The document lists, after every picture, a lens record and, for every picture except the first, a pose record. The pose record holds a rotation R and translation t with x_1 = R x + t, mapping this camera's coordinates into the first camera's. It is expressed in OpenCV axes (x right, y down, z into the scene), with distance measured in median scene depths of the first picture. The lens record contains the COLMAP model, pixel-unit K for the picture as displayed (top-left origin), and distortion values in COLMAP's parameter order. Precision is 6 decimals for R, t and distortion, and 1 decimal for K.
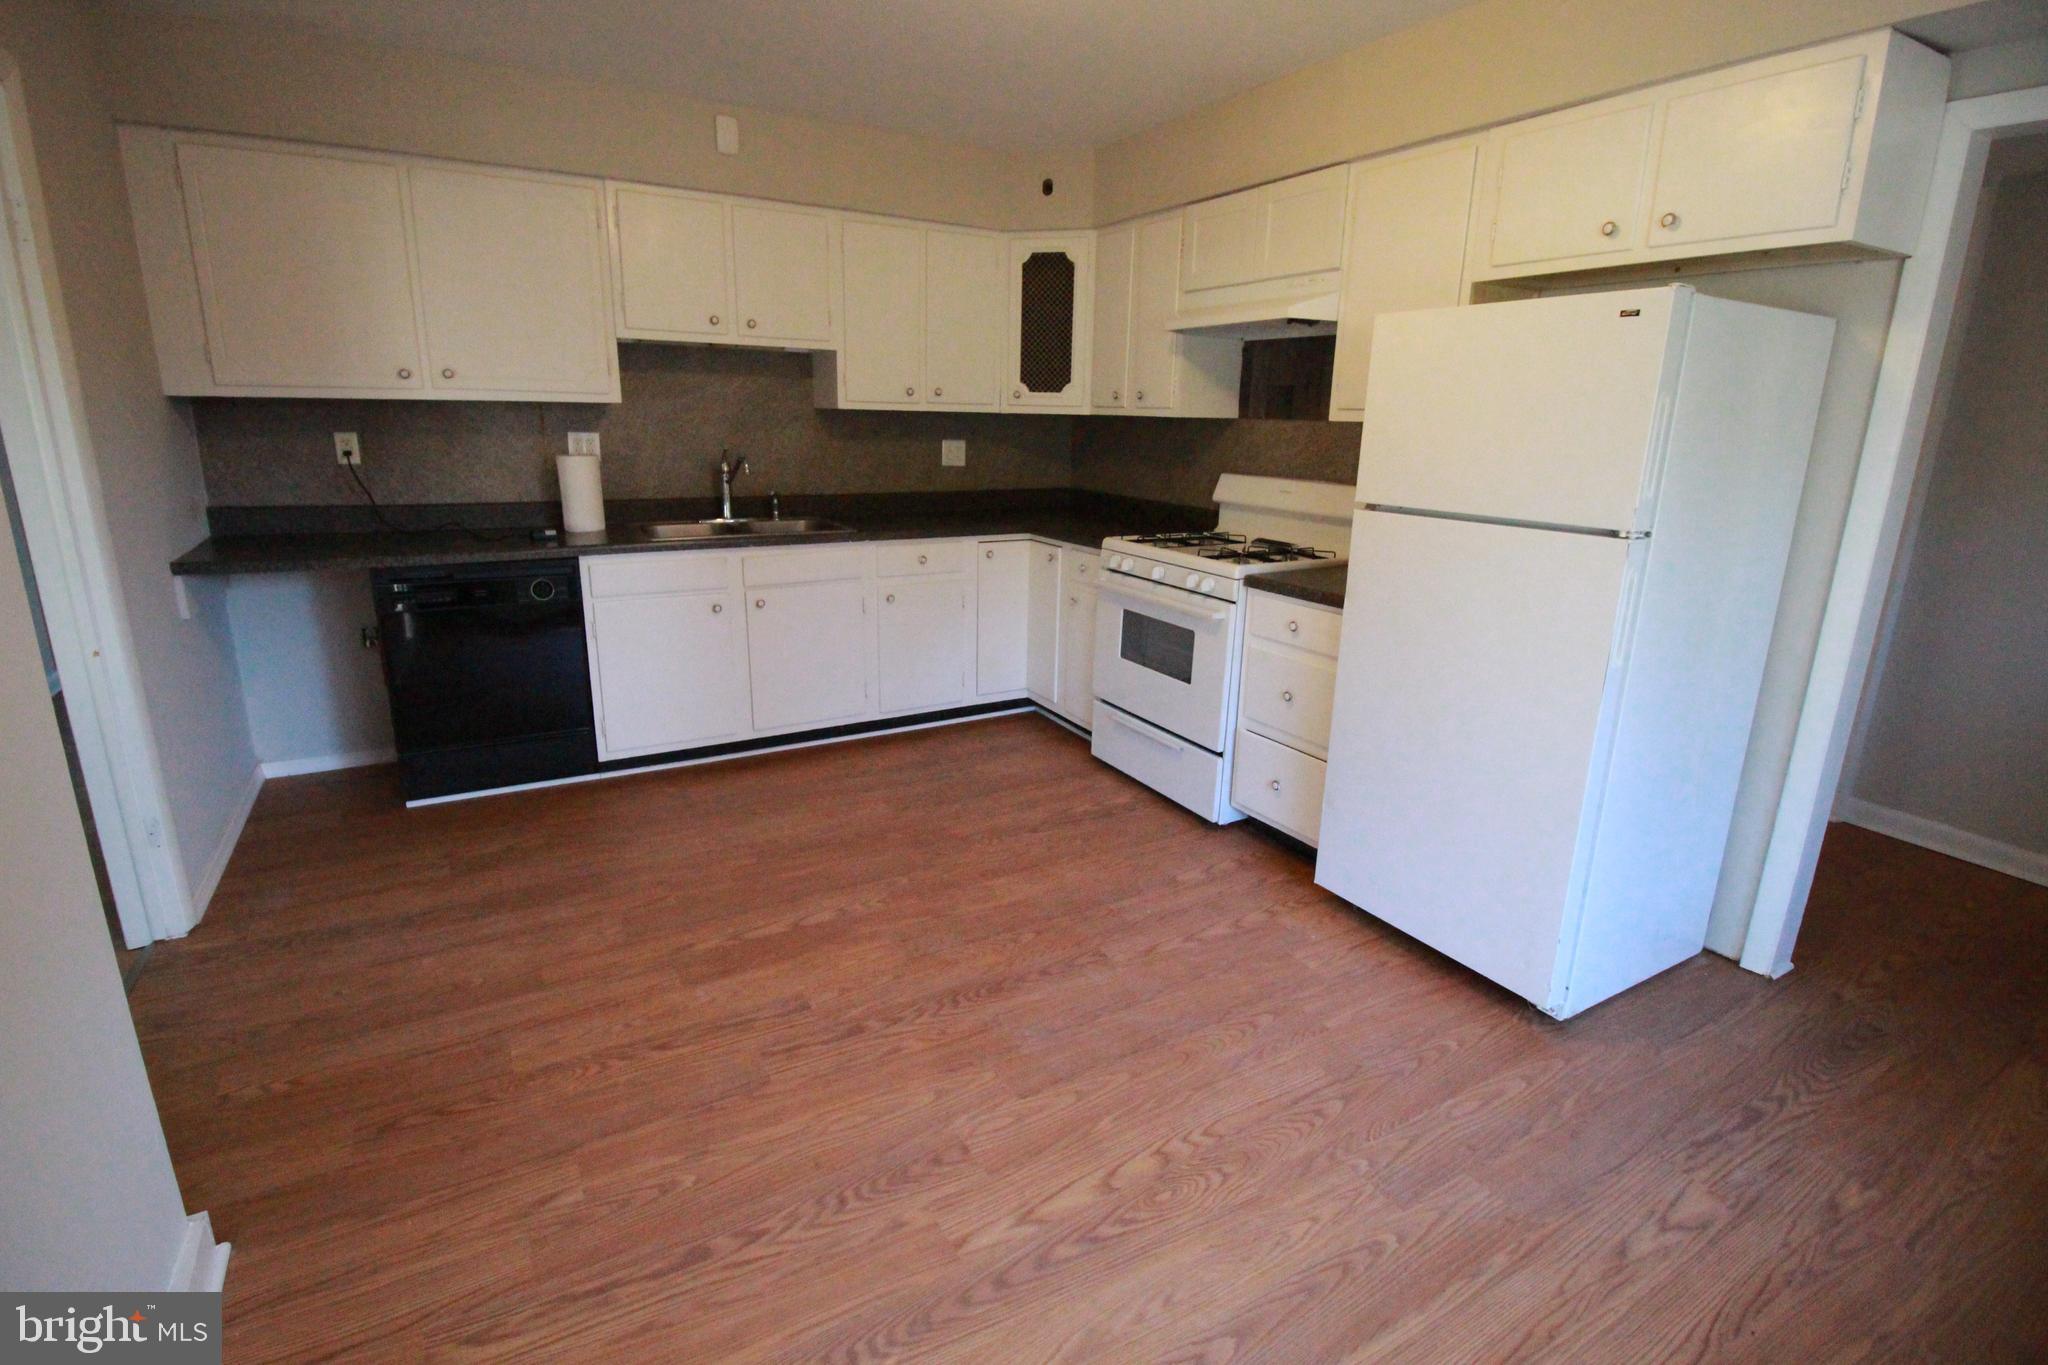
lens RADIAL K [[951.8, 0, 1027.5], [0, 951.8, 669.8], [0, 0, 1]] dist [-0.001736, -0.008213]
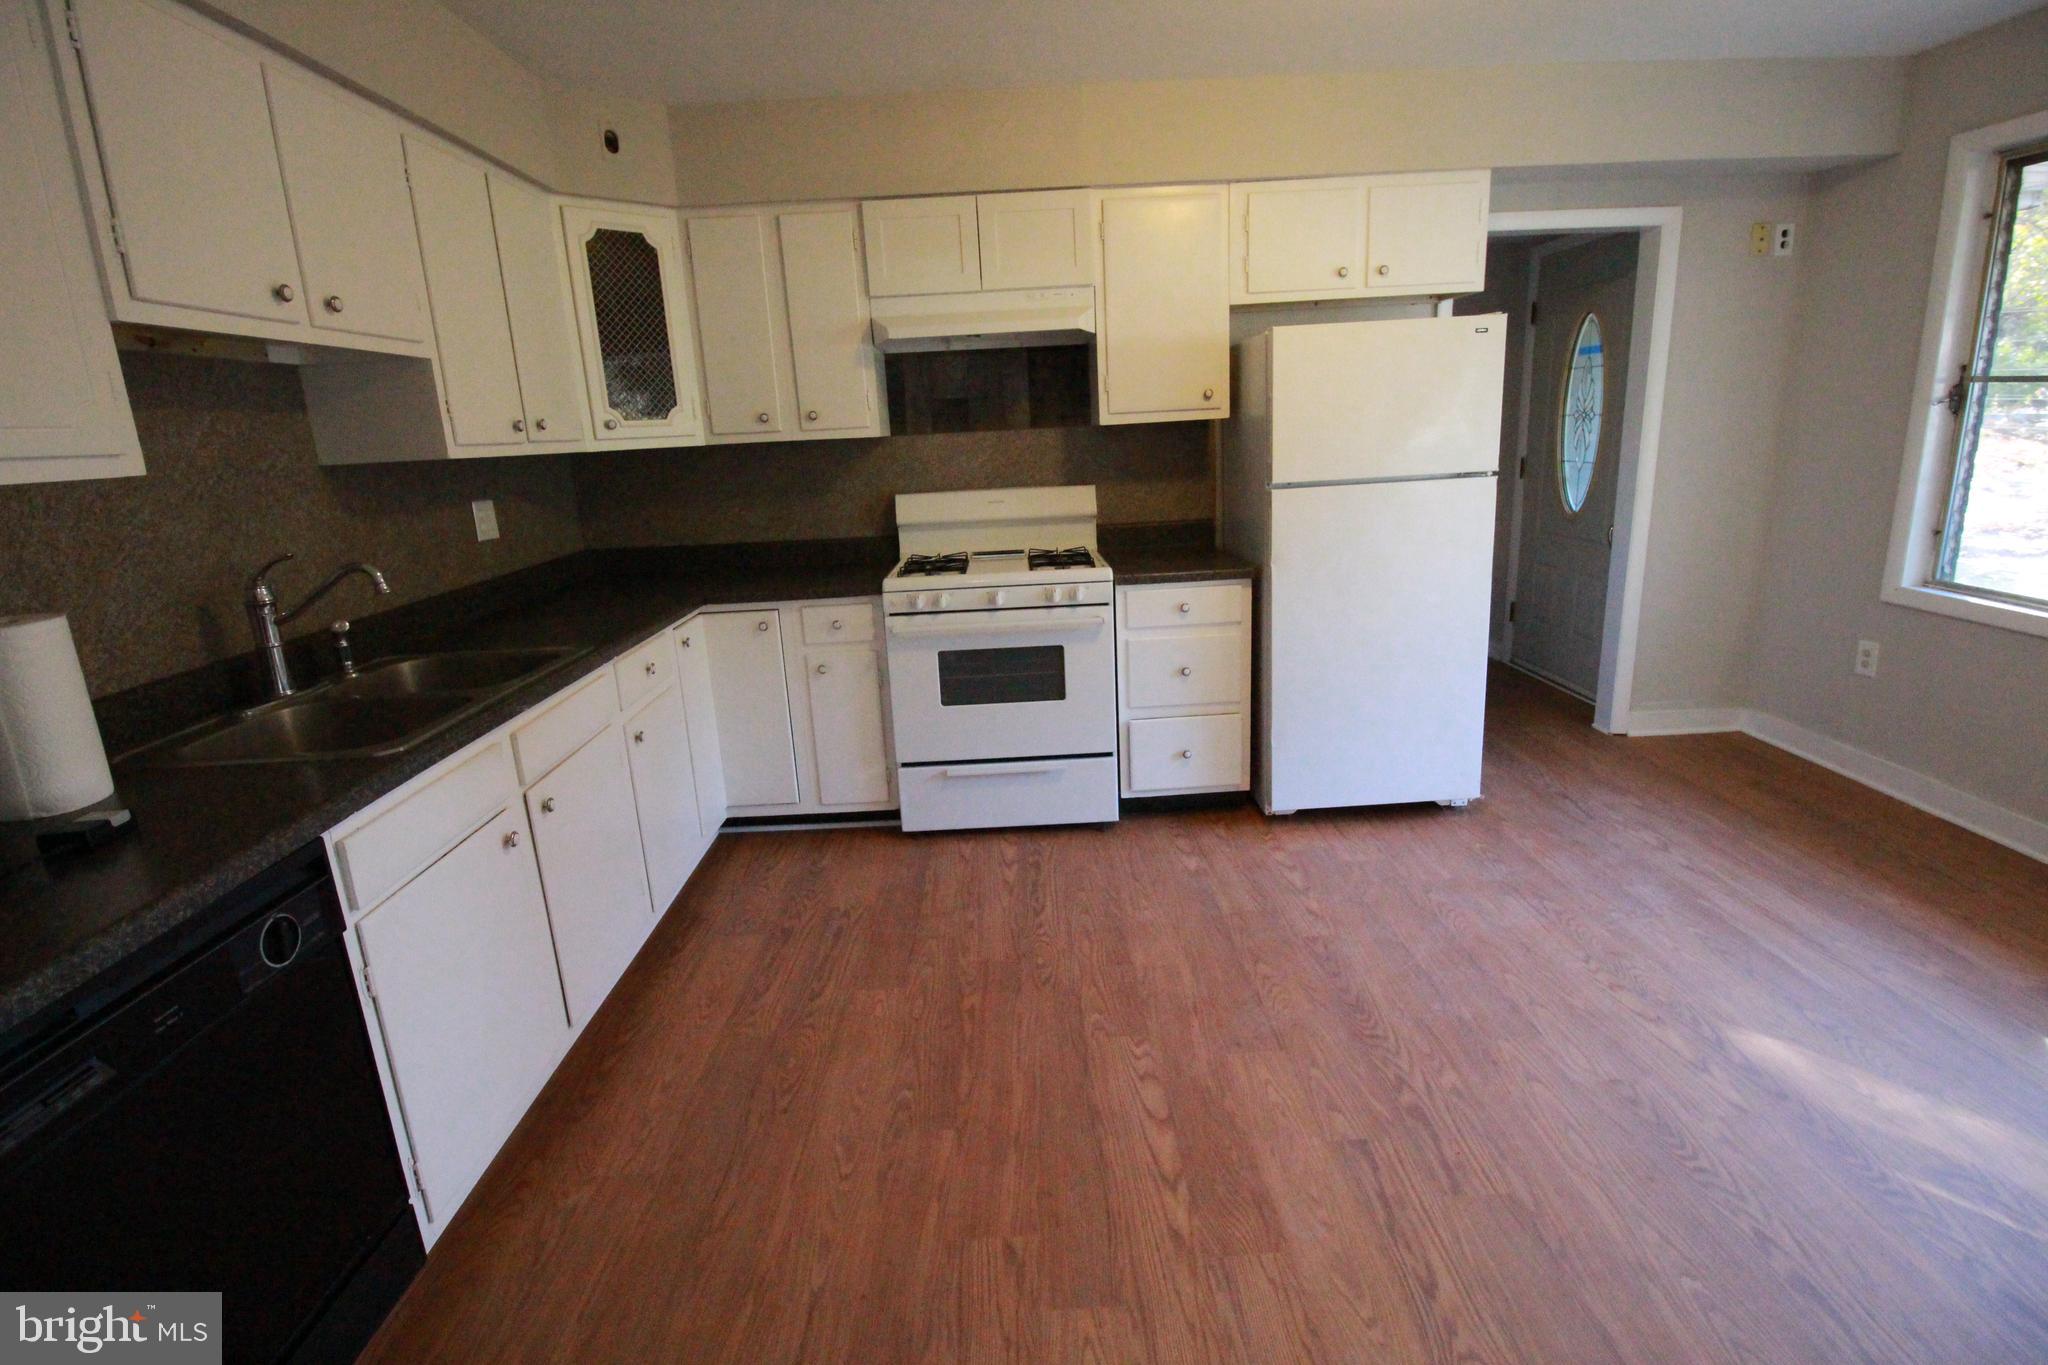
lens RADIAL K [[951.8, 0, 1039.5], [0, 951.8, 665.6], [0, 0, 1]] dist [-0.001736, -0.008213]
pose [[0.476202, -0.257522, 0.840782, -0.649087], [0.287387, 0.949228, 0.127967, -0.149263], [-0.831047, 0.180692, 0.526033, 0.500450]]
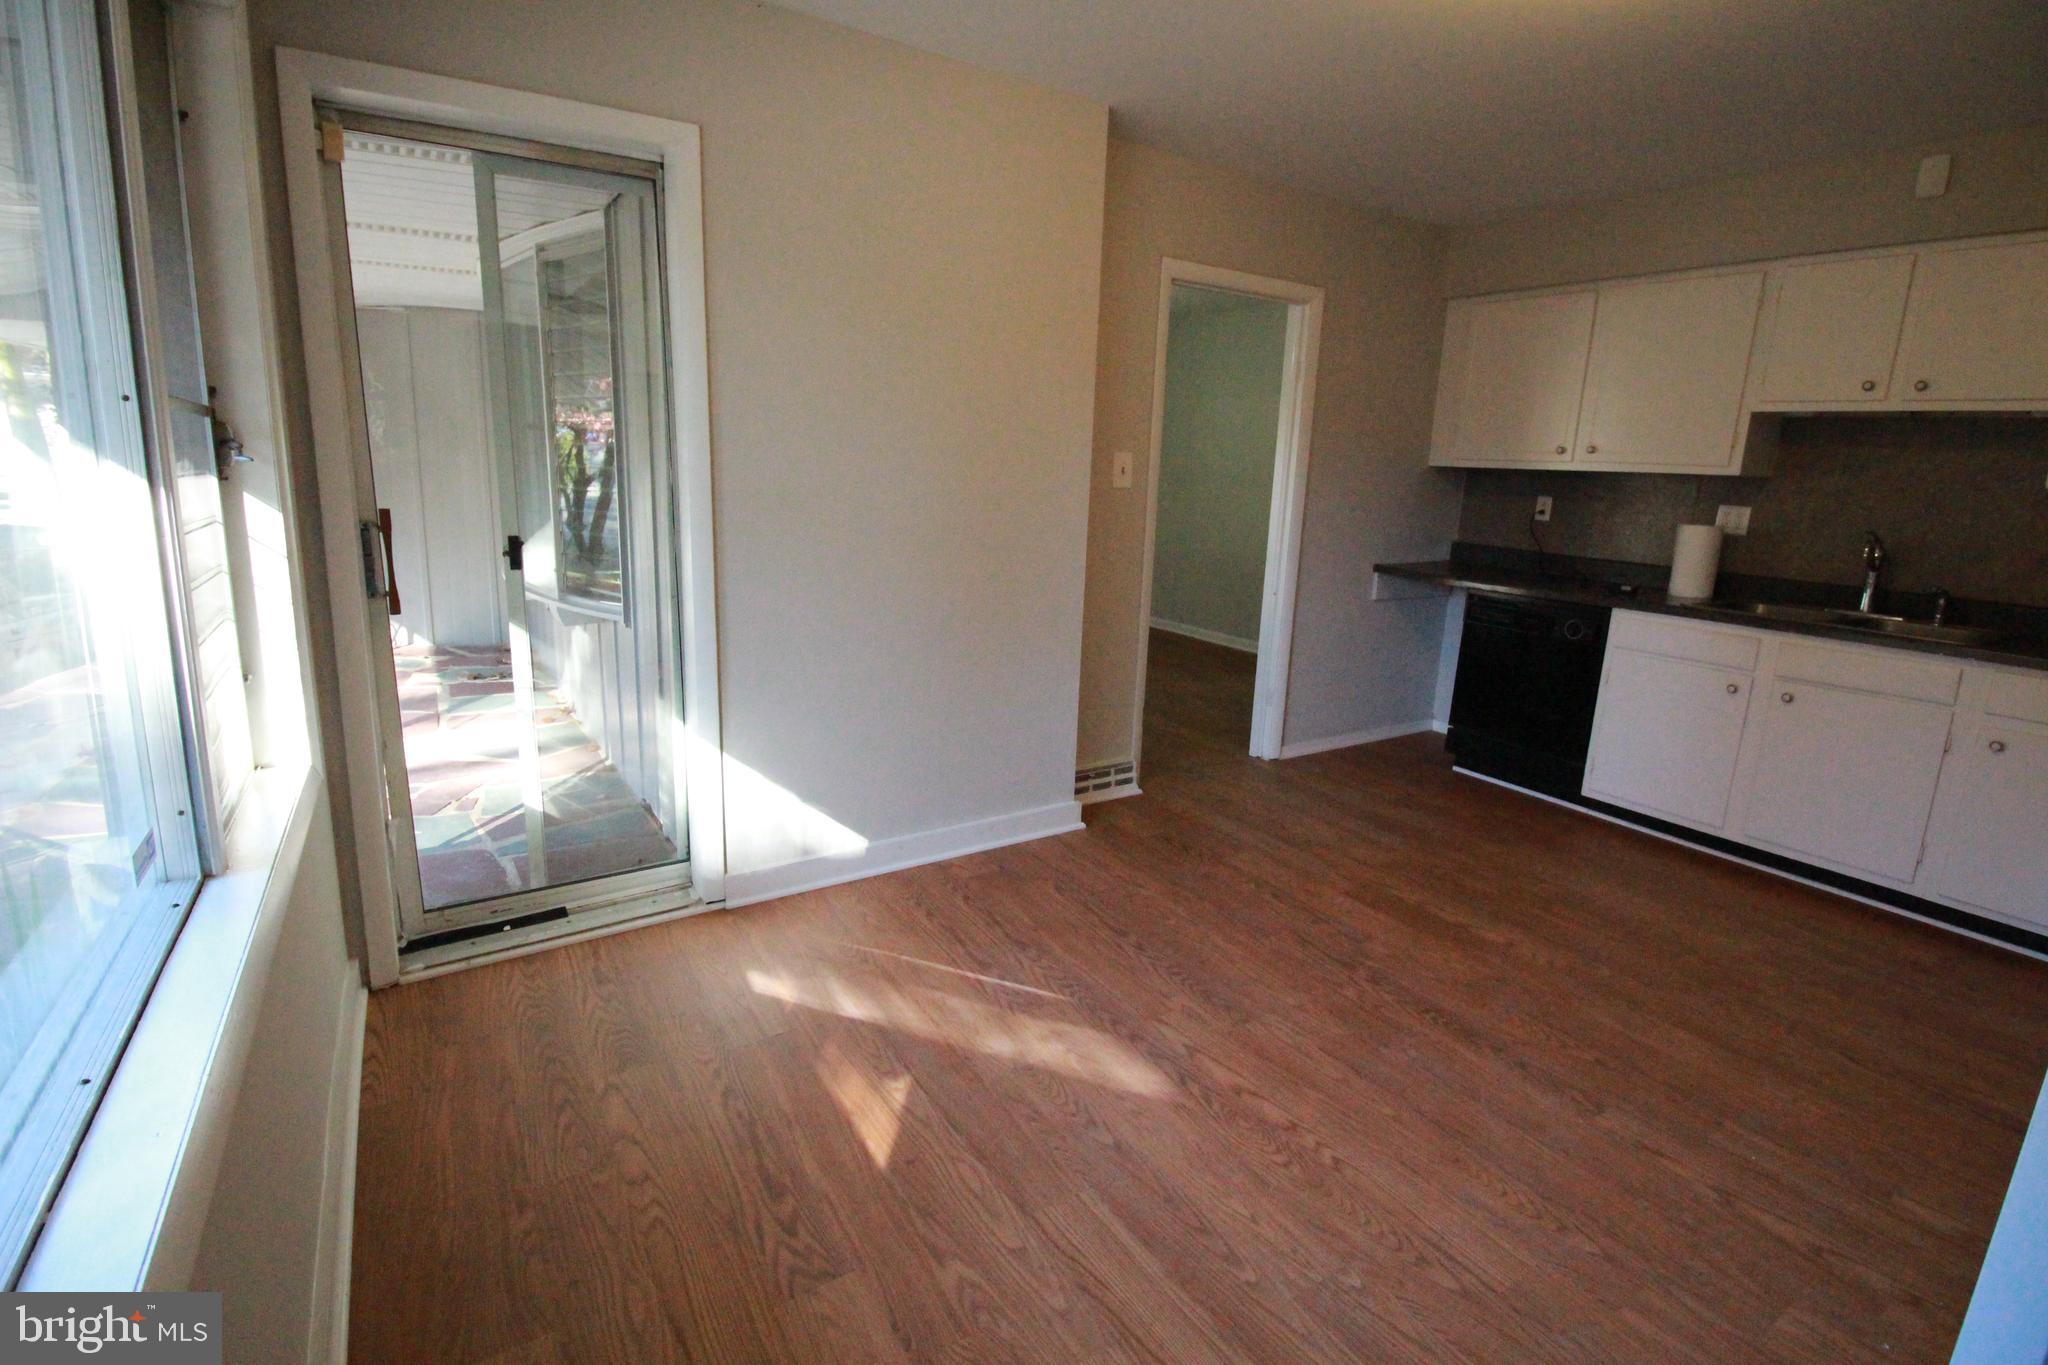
lens RADIAL K [[951.8, 0, 1017.9], [0, 951.8, 668.9], [0, 0, 1]] dist [-0.001736, -0.008213]
pose [[0.030743, 0.193021, -0.980713, 0.604679], [-0.301393, 0.937298, 0.175028, -0.036657], [0.953004, 0.290199, 0.086991, 0.260058]]
